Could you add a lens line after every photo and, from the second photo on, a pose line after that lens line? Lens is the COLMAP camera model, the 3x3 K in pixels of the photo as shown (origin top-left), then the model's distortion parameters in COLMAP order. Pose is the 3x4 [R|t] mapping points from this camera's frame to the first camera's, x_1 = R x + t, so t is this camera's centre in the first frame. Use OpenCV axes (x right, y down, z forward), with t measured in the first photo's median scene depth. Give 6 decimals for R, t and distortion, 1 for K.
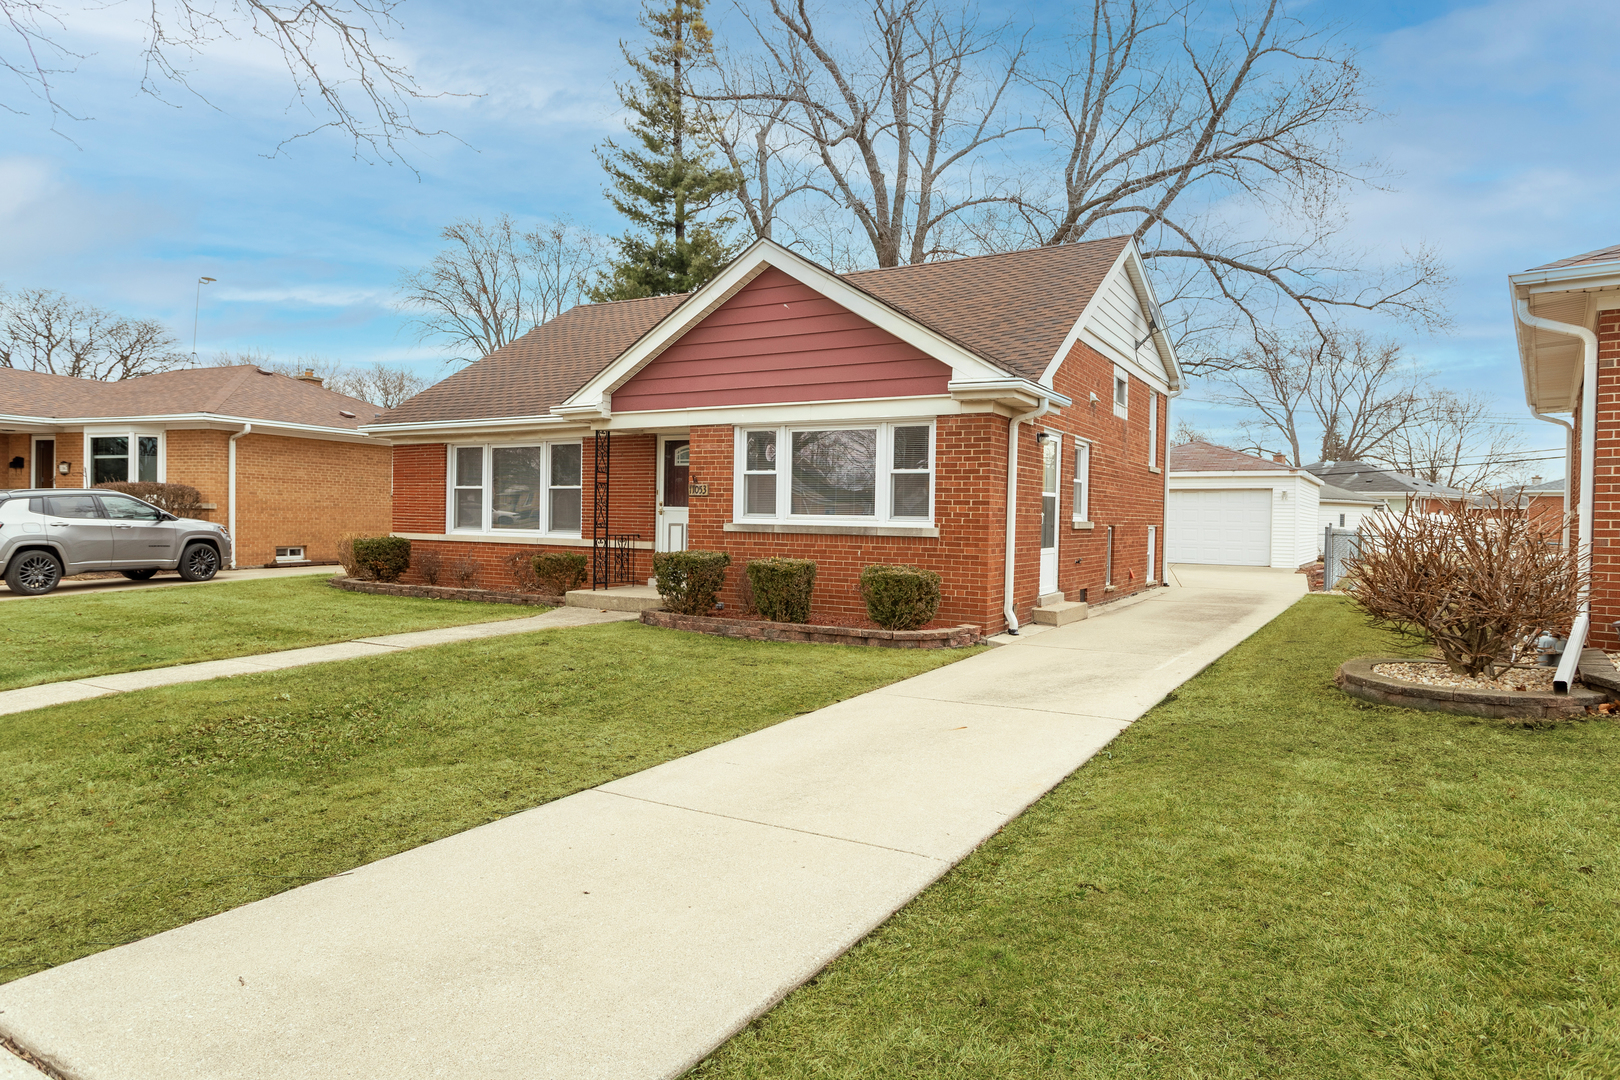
lens RADIAL K [[996.0, 0, 806.4], [0, 996.0, 541.4], [0, 0, 1]] dist [-0.000226, -0.000013]
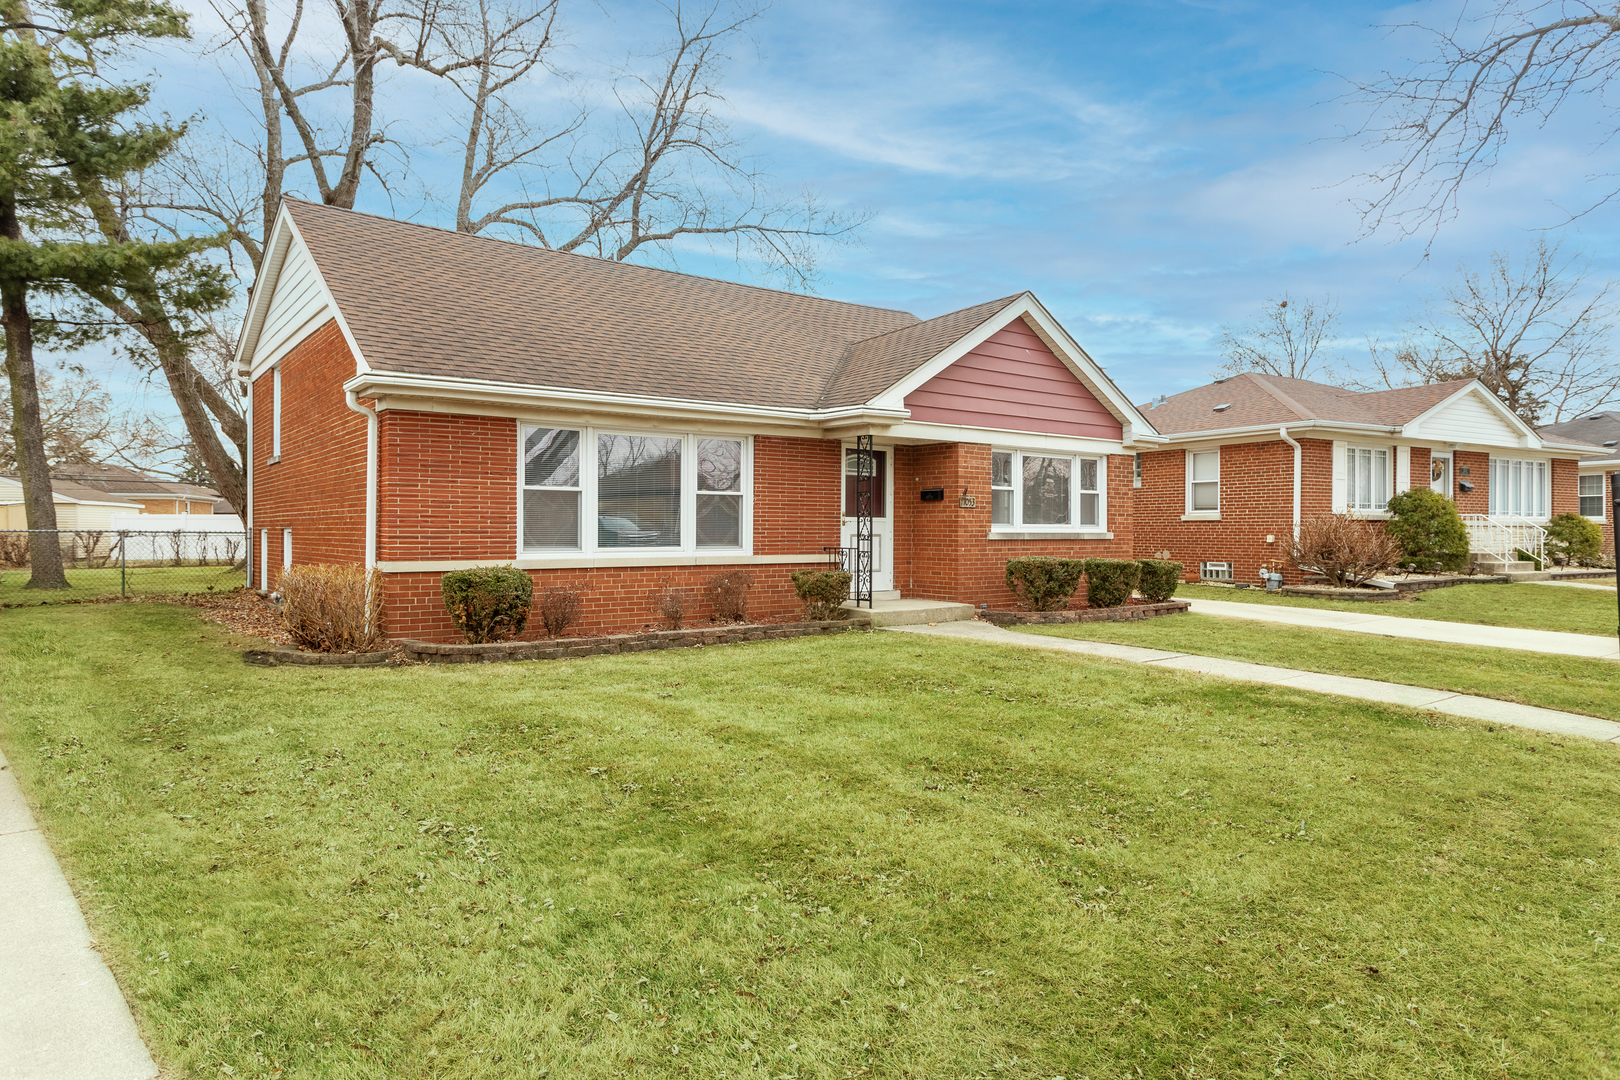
lens RADIAL K [[996.0, 0, 806.9], [0, 996.0, 535.5], [0, 0, 1]] dist [-0.000226, -0.000013]
pose [[0.363826, -0.012150, 0.931388, -1.172130], [0.035250, 0.999378, -0.000732, -0.020430], [-0.930800, 0.033098, 0.364028, 0.766438]]
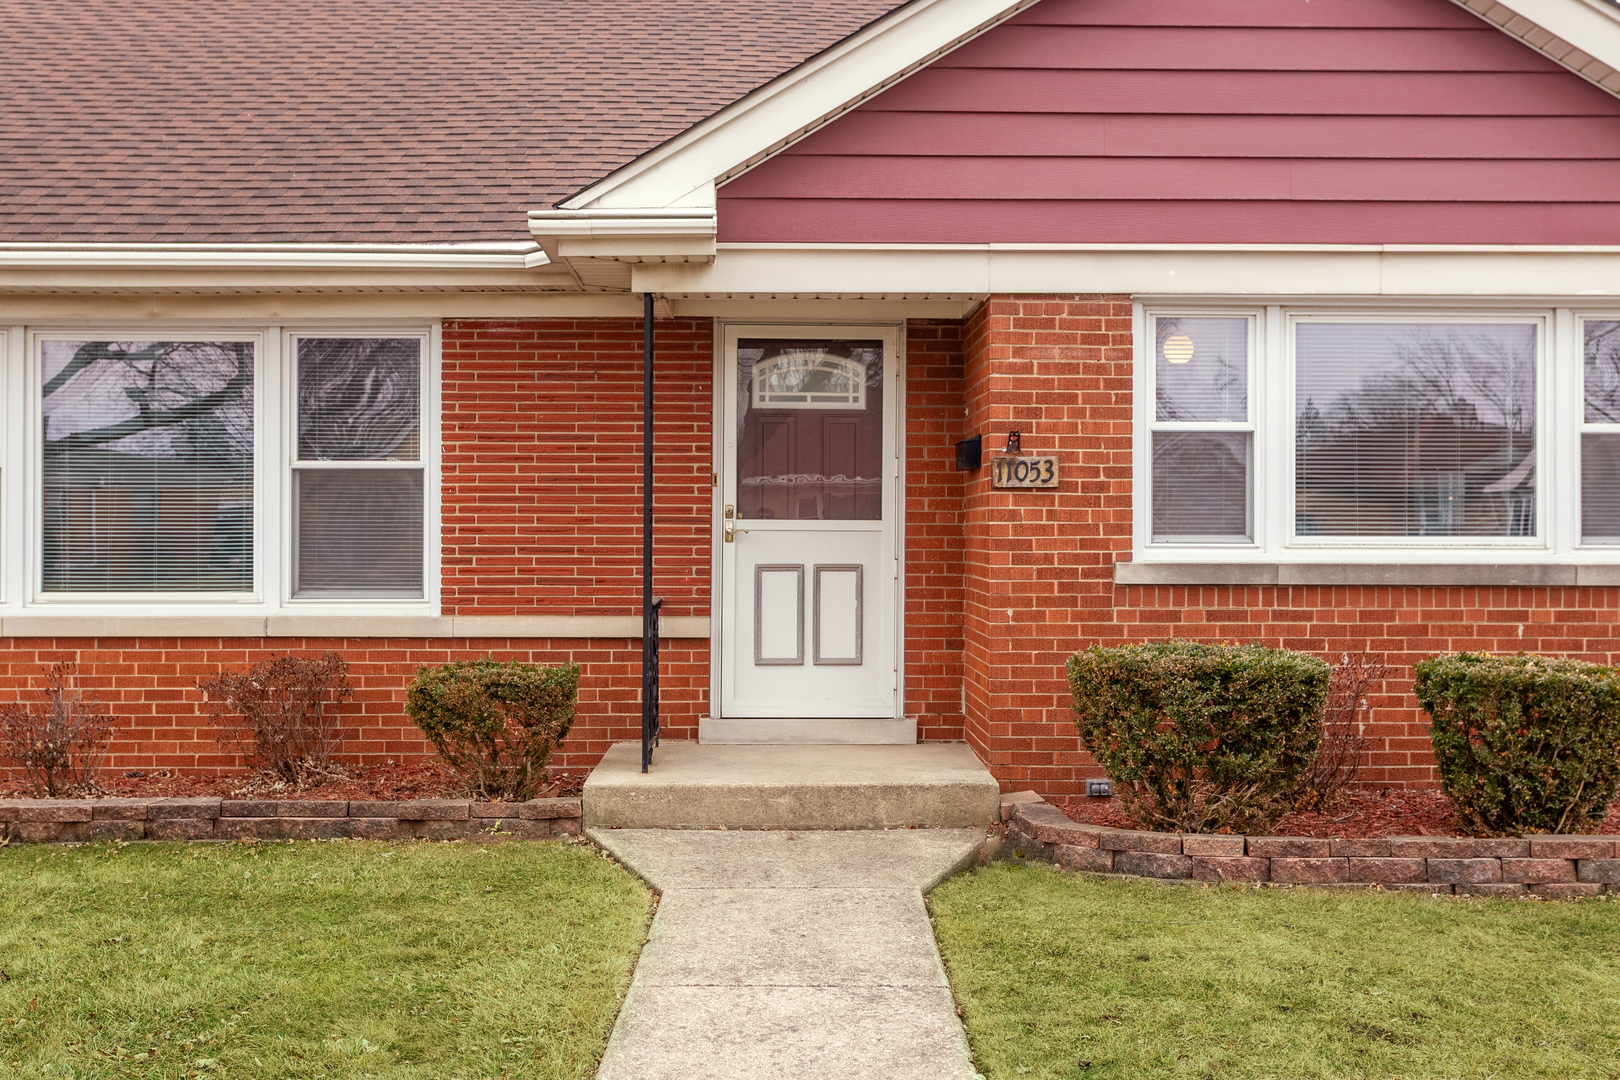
lens RADIAL K [[1567.1, 0, 810.4], [0, 1567.1, 536.5], [0, 0, 1]] dist [0.049420, 0.000000]
pose [[0.846961, -0.005518, 0.531626, -0.475518], [0.023240, 0.999375, -0.026652, -0.014468], [-0.531146, 0.034928, 0.846560, 0.556107]]
